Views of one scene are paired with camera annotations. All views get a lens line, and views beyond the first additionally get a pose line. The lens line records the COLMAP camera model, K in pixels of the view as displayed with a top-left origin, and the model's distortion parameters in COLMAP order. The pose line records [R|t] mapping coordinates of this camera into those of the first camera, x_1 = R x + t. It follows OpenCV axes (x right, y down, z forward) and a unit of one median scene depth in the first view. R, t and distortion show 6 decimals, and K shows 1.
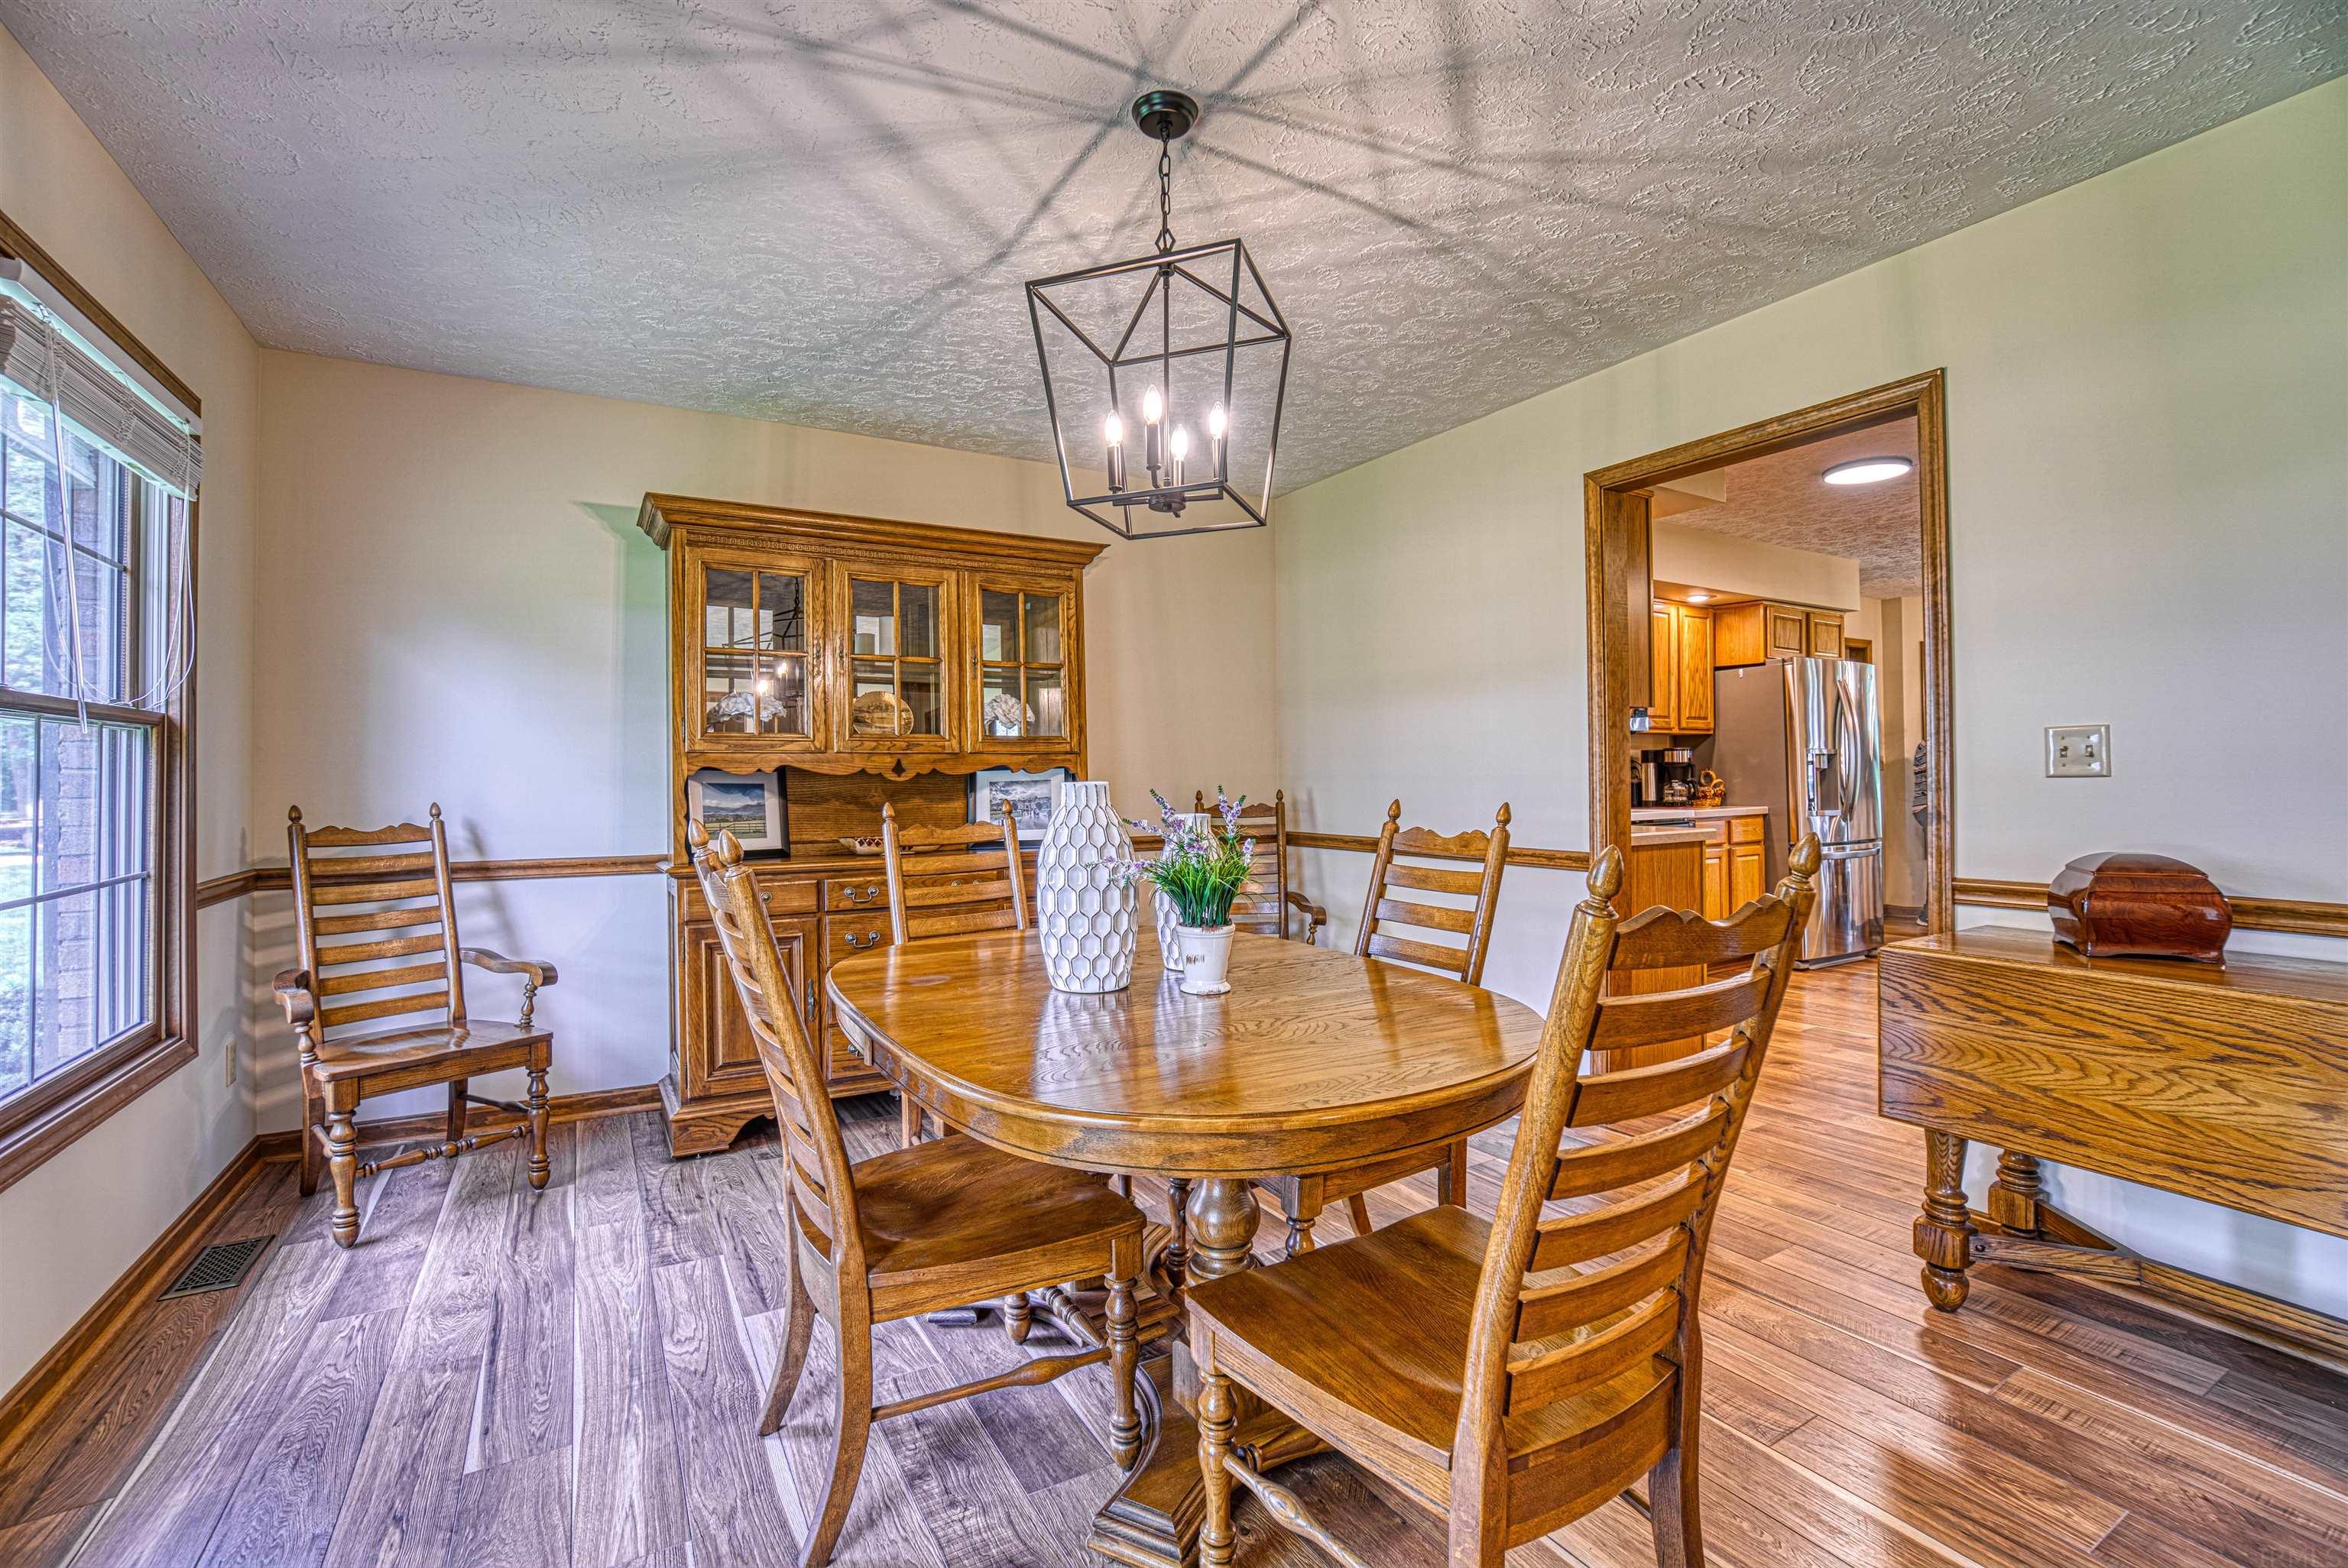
lens RADIAL K [[1022.3, 0, 1176.9], [0, 1022.3, 769.3], [0, 0, 1]] dist [-0.056904, 0.019253]
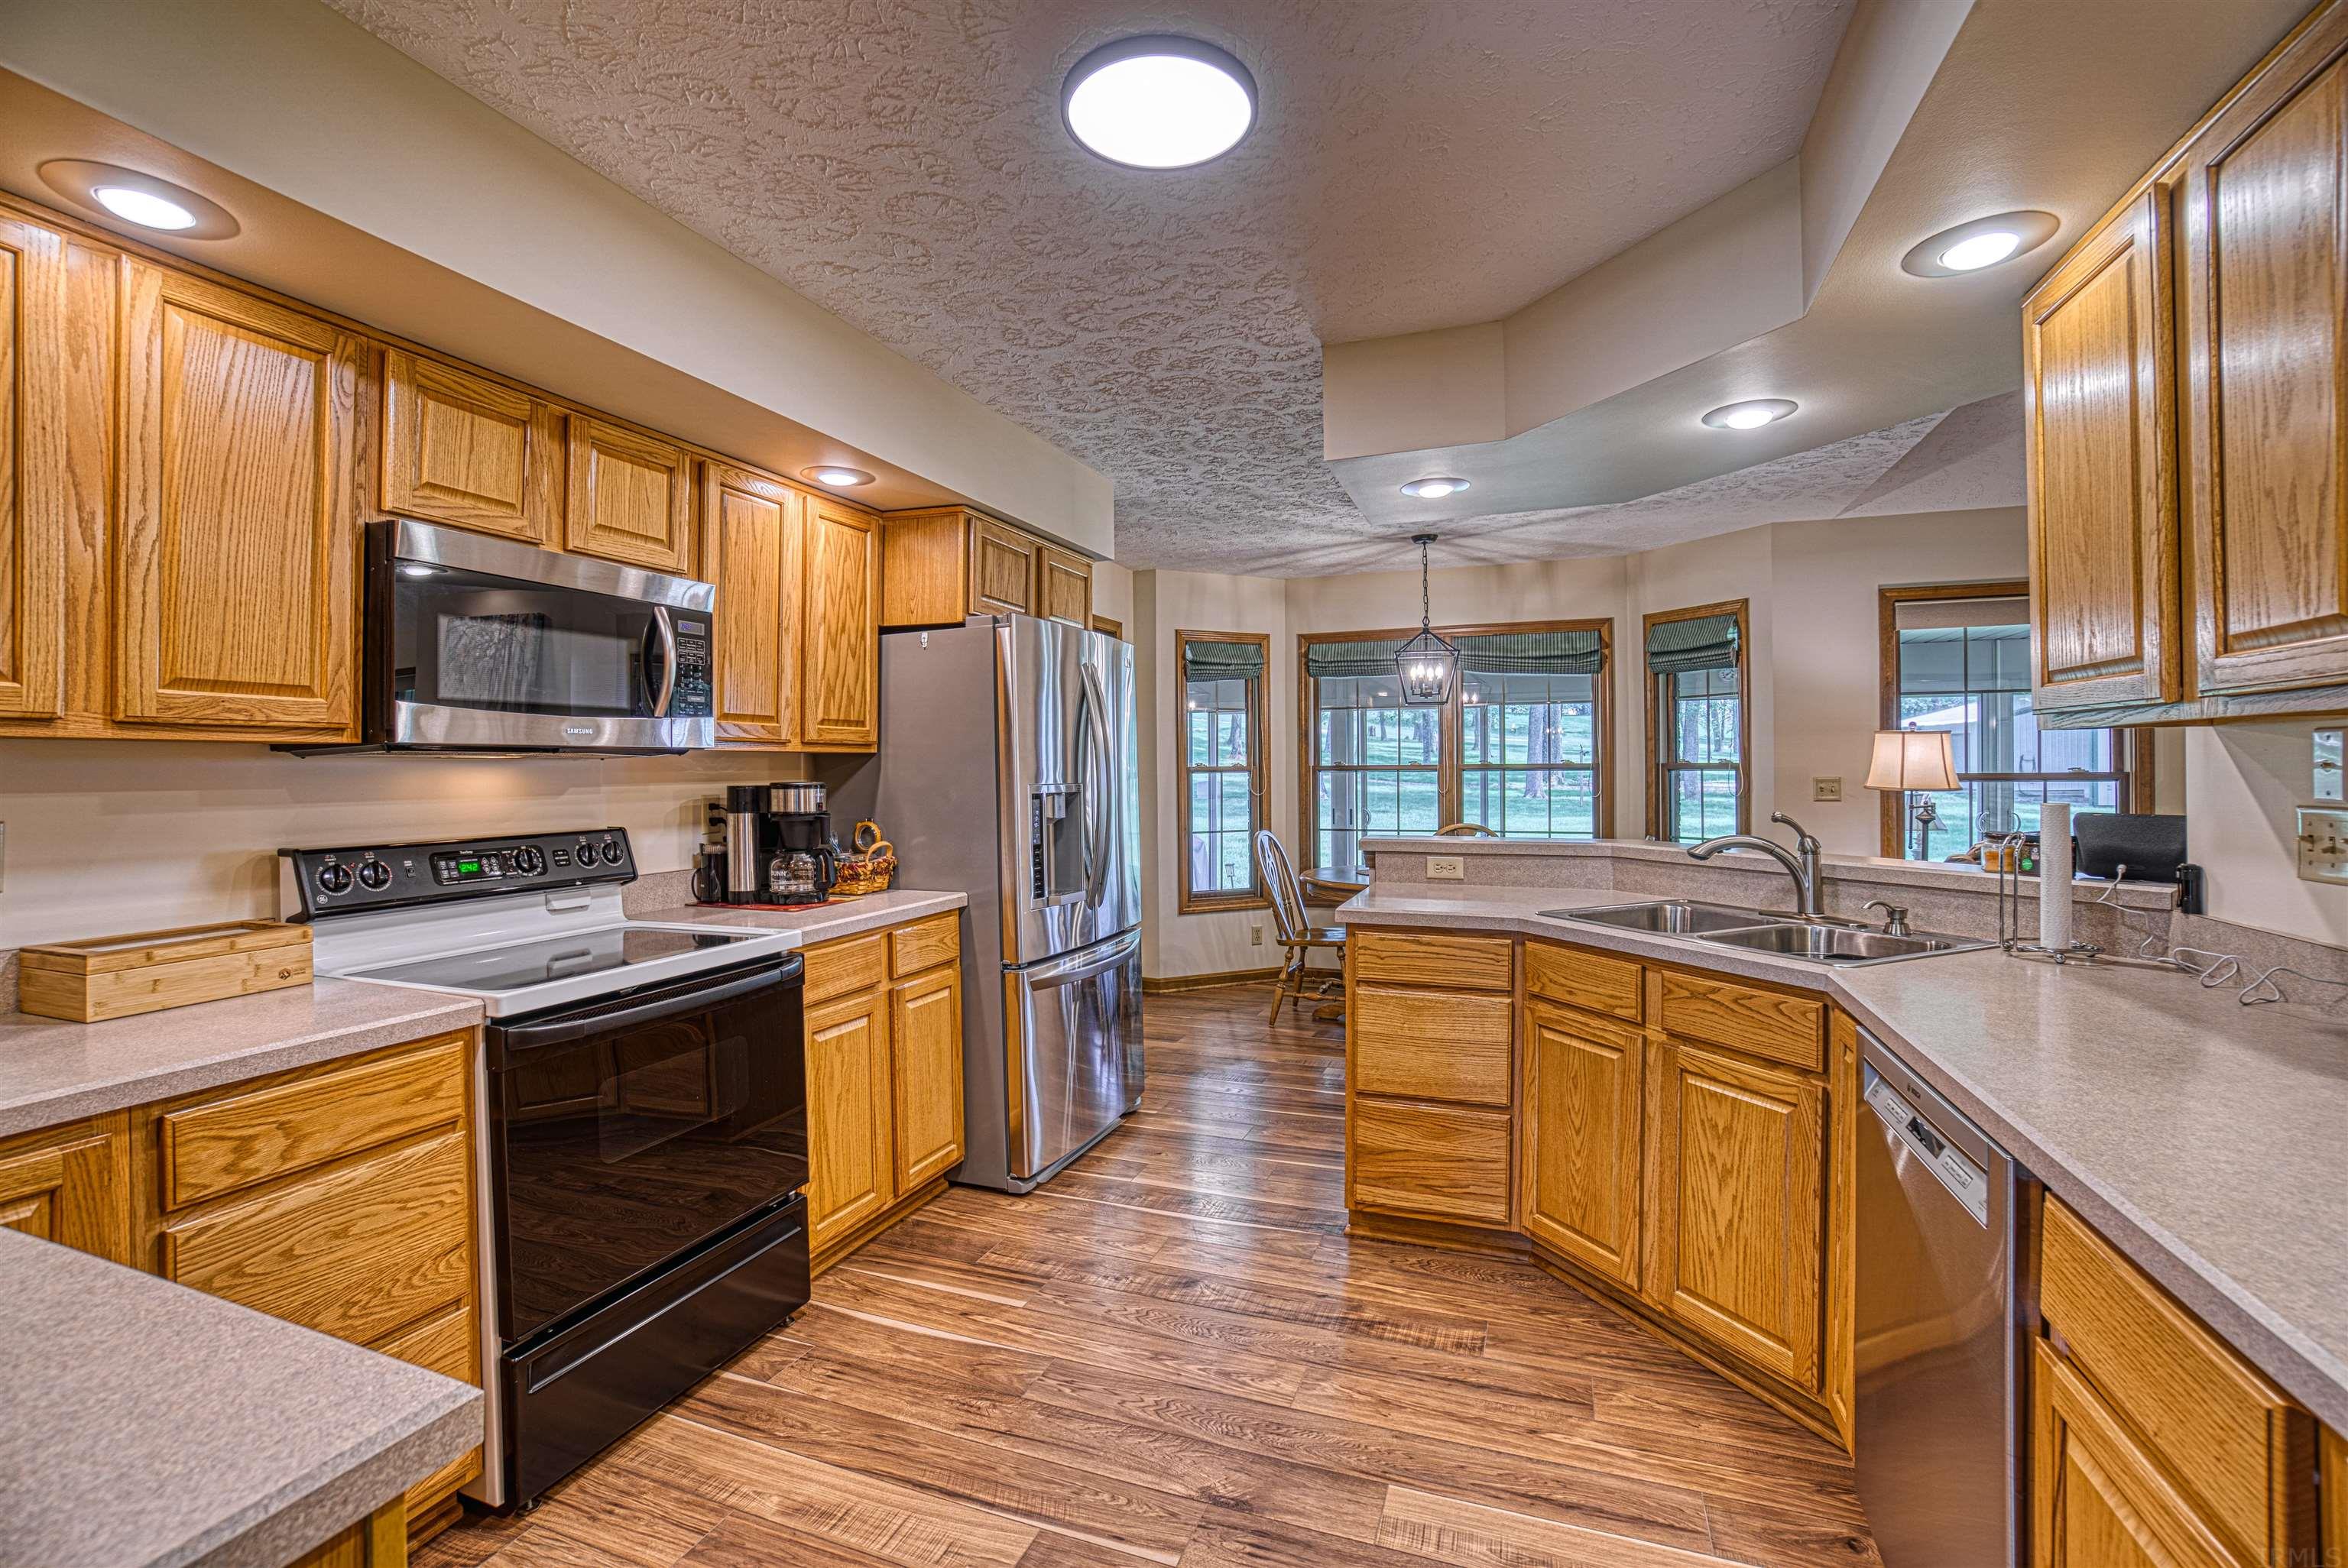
lens RADIAL K [[1022.3, 0, 1156.7], [0, 1022.3, 770.5], [0, 0, 1]] dist [-0.056904, 0.019253]
pose [[0.790970, 0.003141, 0.611847, 0.331191], [-0.006417, 0.999974, 0.003162, -0.029579], [-0.611821, -0.006427, 0.790970, 0.502685]]
